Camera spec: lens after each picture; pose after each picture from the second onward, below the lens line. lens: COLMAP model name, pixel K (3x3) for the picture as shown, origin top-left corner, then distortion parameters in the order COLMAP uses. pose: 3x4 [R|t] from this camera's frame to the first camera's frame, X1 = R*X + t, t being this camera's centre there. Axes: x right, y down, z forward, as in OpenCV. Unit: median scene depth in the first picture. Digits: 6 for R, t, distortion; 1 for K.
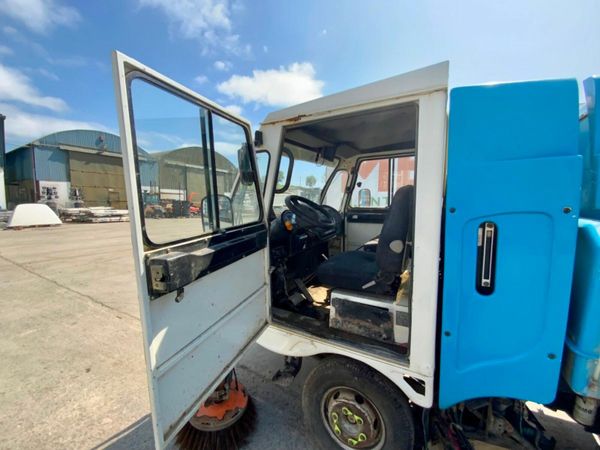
lens RADIAL K [[247.6, 0, 297.5], [0, 247.6, 221.3], [0, 0, 1]] dist [-0.004327, -0.000685]
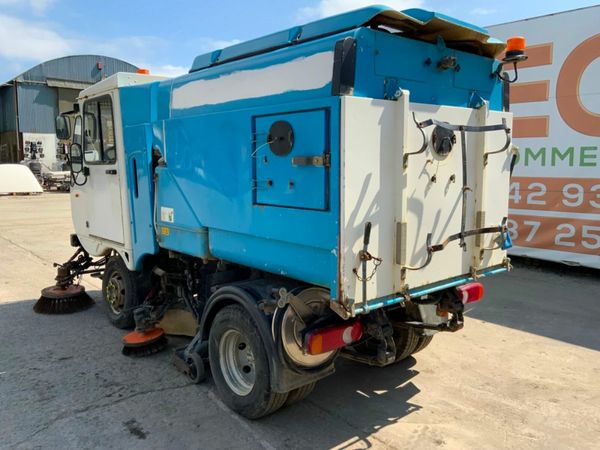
lens RADIAL K [[501.7, 0, 304.7], [0, 501.7, 223.9], [0, 0, 1]] dist [0.031603, -0.052988]
pose [[0.949056, 0.039785, -0.312586, 0.218411], [-0.029342, 0.998845, 0.038044, 0.021666], [0.313738, -0.026934, 0.949127, -0.152910]]
